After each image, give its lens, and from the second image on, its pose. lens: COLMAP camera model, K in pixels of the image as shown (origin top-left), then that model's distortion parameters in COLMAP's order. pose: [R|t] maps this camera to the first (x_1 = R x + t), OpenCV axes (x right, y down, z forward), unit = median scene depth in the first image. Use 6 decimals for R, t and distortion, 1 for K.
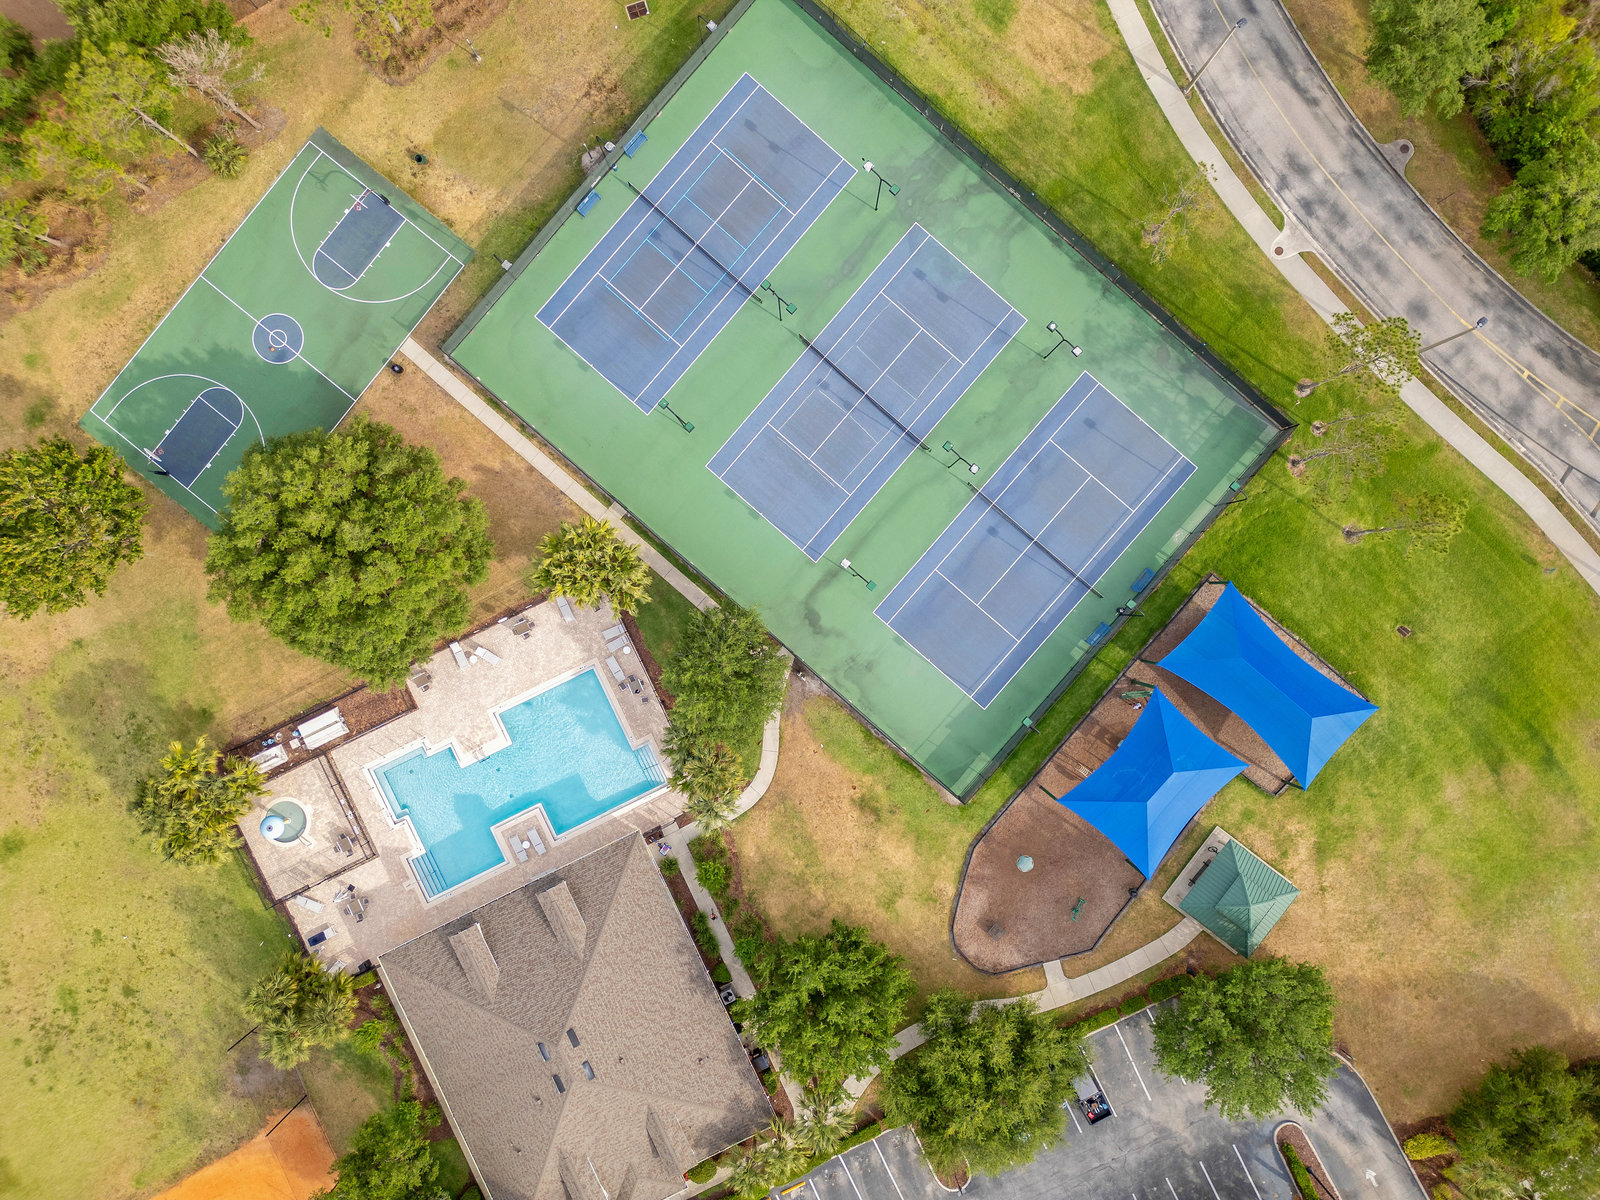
lens RADIAL K [[1119.3, 0, 800.0], [0, 1119.3, 600.0], [0, 0, 1]] dist [0.081822, -0.079082]
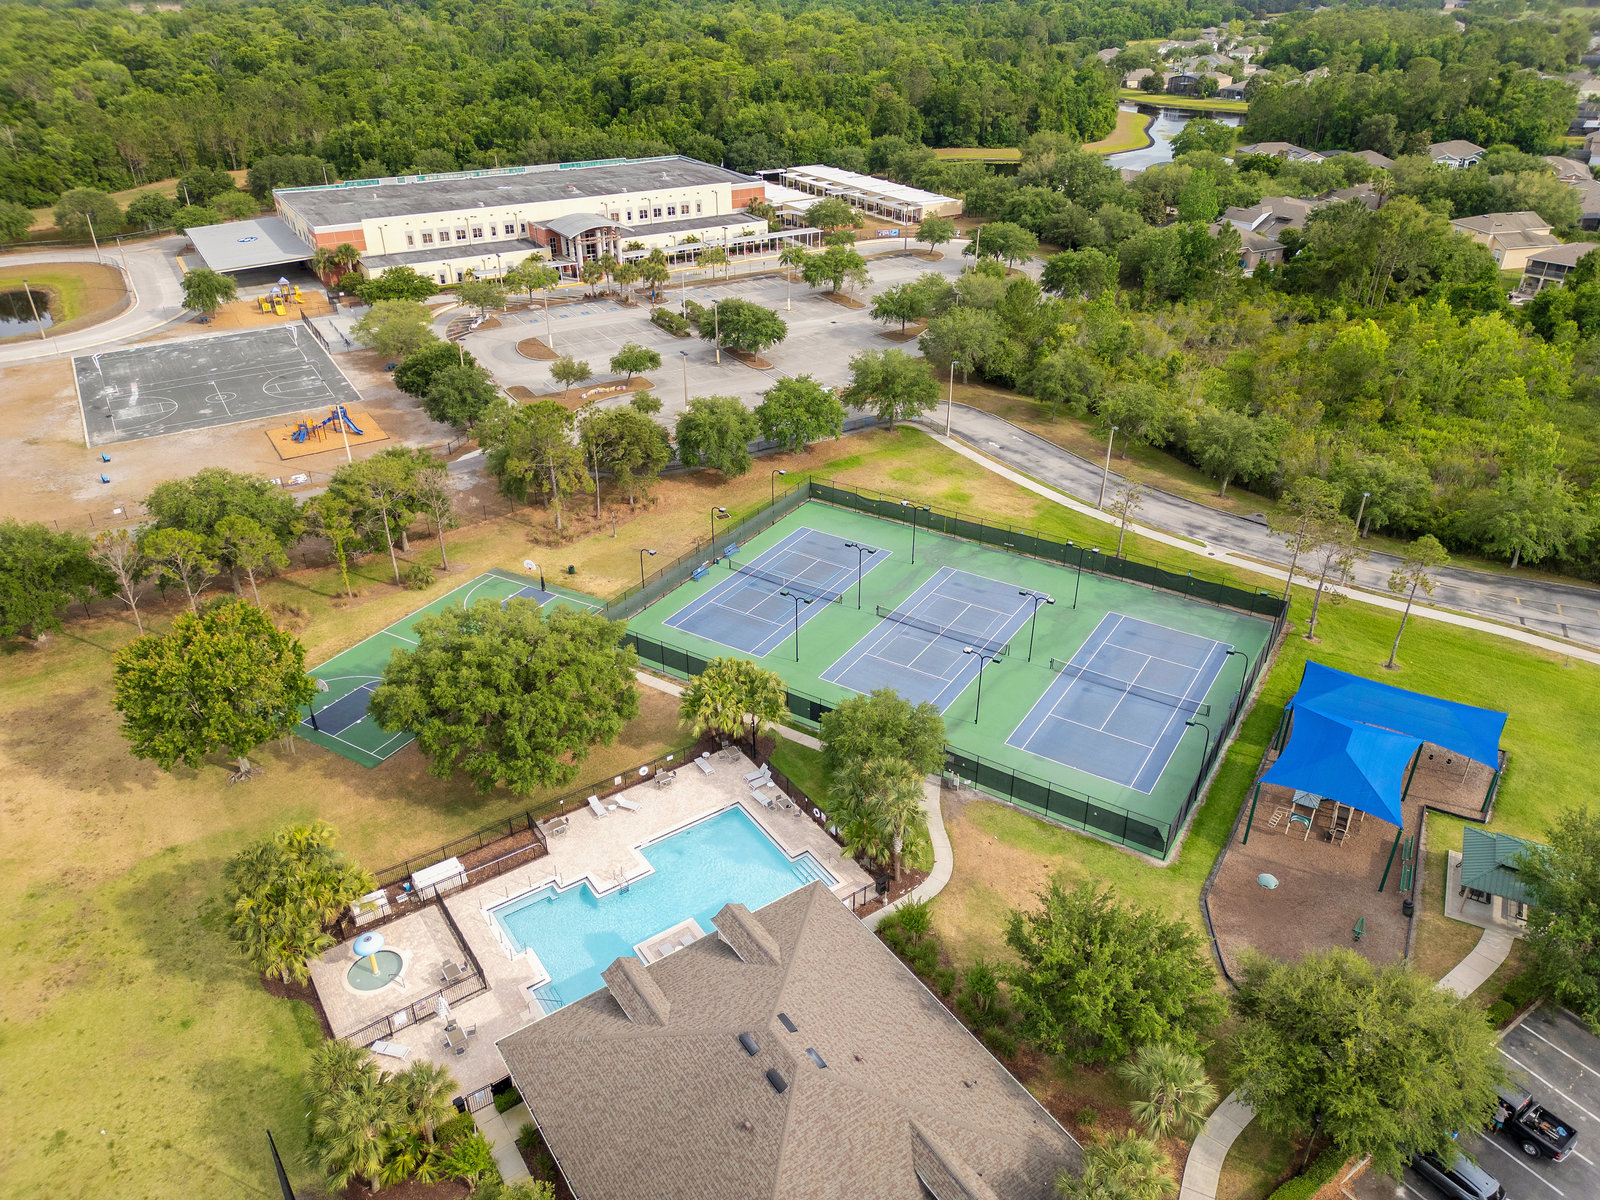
lens RADIAL K [[1119.3, 0, 800.0], [0, 1119.3, 600.0], [0, 0, 1]] dist [0.081822, -0.079082]
pose [[0.988419, -0.073300, 0.132875, -0.245434], [0.151744, 0.486016, -0.860675, 0.801047], [-0.001492, 0.870871, 0.491510, 0.382783]]
